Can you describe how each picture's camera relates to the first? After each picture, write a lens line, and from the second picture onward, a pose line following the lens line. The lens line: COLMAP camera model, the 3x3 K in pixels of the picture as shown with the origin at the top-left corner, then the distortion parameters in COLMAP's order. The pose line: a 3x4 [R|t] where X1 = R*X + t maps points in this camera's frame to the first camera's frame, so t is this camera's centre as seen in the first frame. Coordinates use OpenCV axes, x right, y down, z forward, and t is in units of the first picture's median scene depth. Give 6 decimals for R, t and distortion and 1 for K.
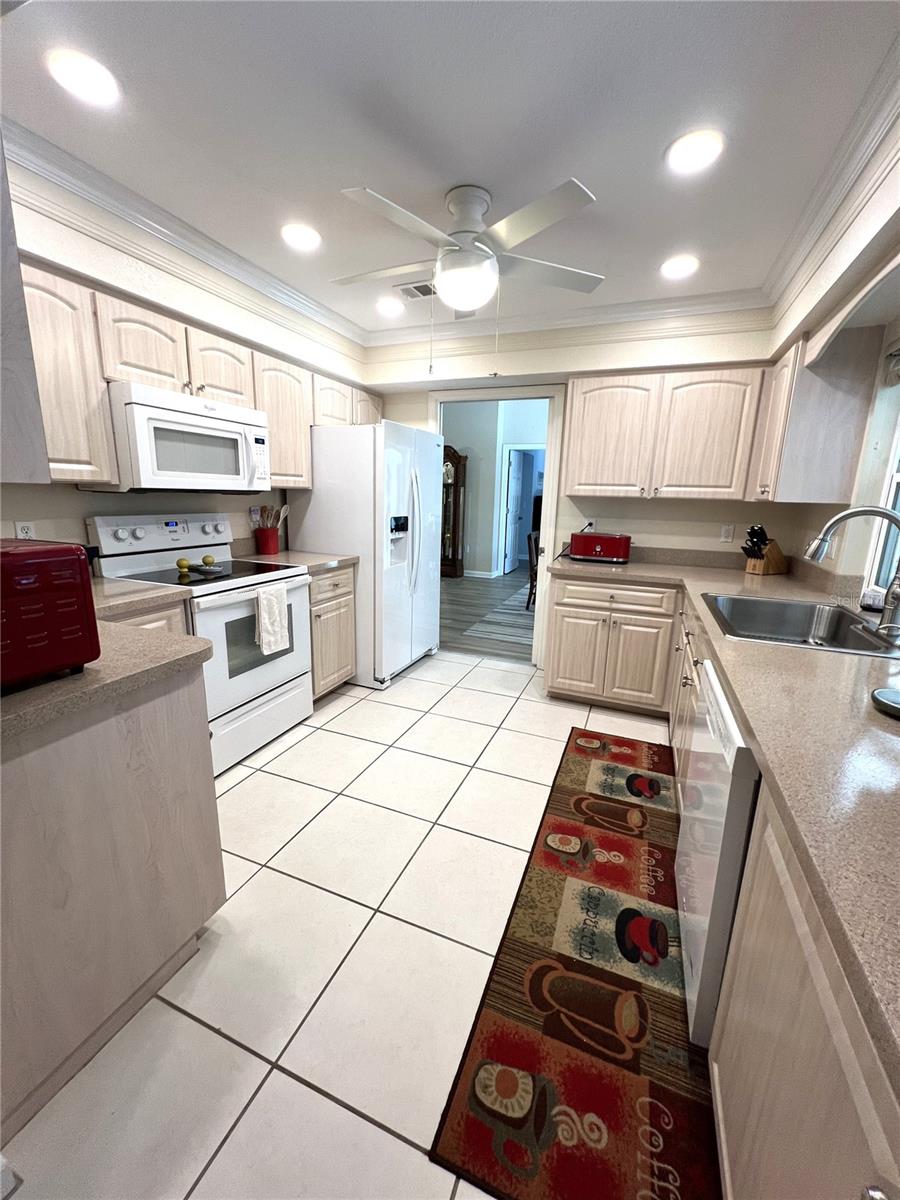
lens RADIAL K [[479.5, 0, 448.4], [0, 479.5, 597.6], [0, 0, 1]] dist [-0.002884, 0.000930]
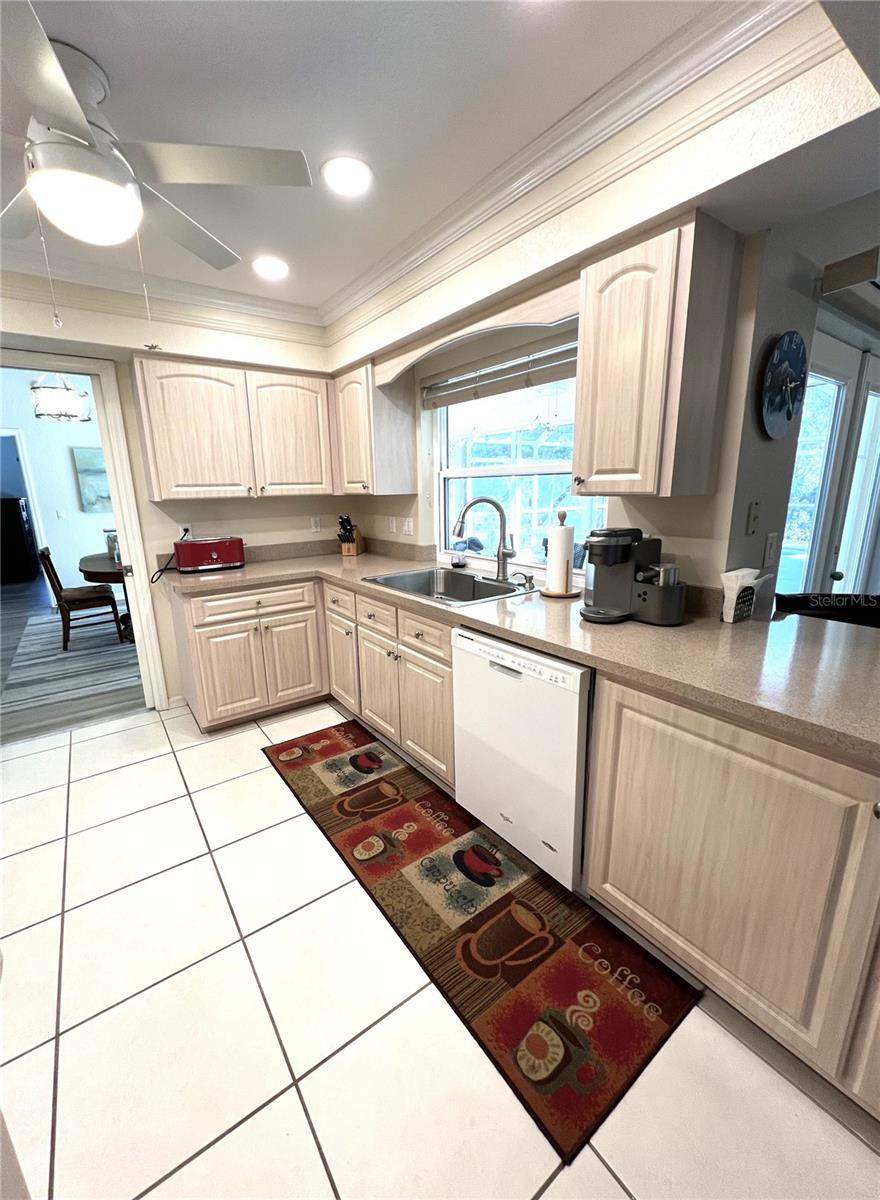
lens RADIAL K [[477.6, 0, 434.3], [0, 477.6, 597.6], [0, 0, 1]] dist [-0.000423, 0.000699]
pose [[0.532056, -0.229919, 0.814895, -0.269332], [0.213681, 0.967735, 0.133527, -0.070267], [-0.819303, 0.103084, 0.564018, 0.193716]]
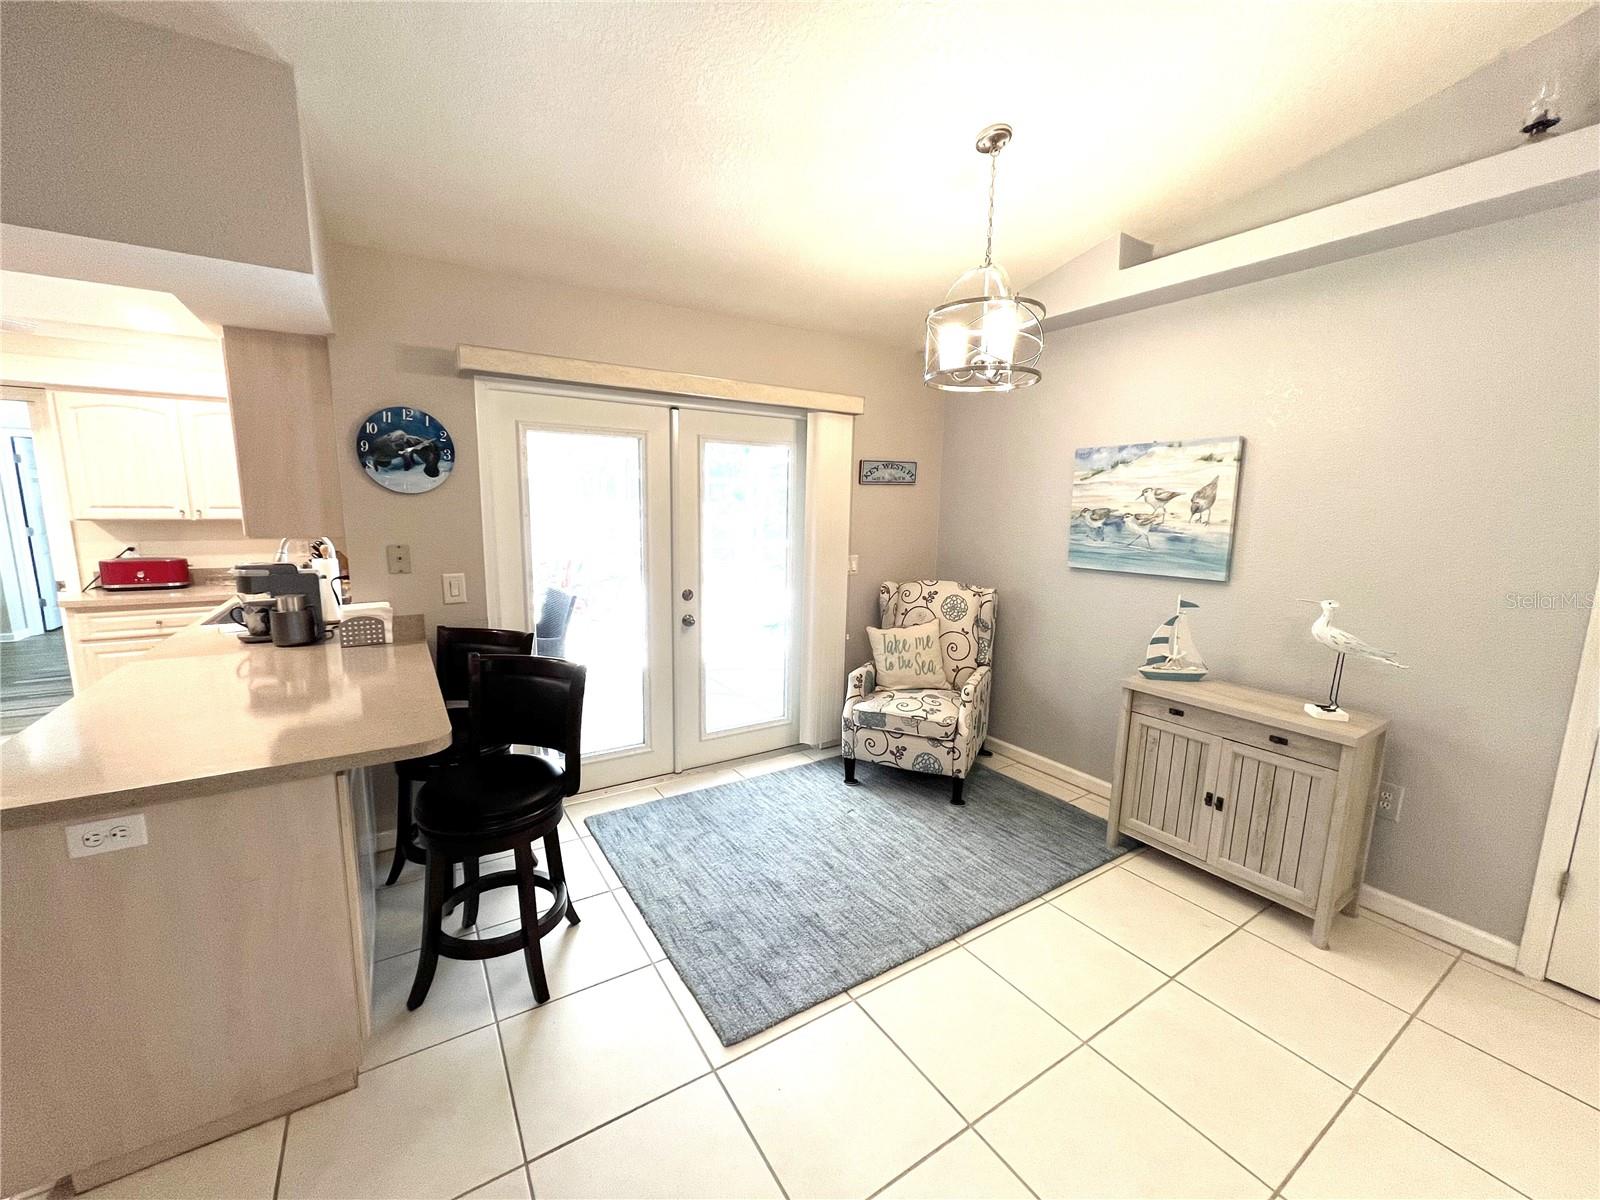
lens RADIAL K [[639.3, 0, 799.4], [0, 639.3, 599.8], [0, 0, 1]] dist [-0.002884, 0.000930]
pose [[0.573253, -0.139346, 0.807443, 0.051127], [0.169864, 0.984236, 0.049259, 0.121470], [-0.801578, 0.108918, 0.587886, -0.889250]]
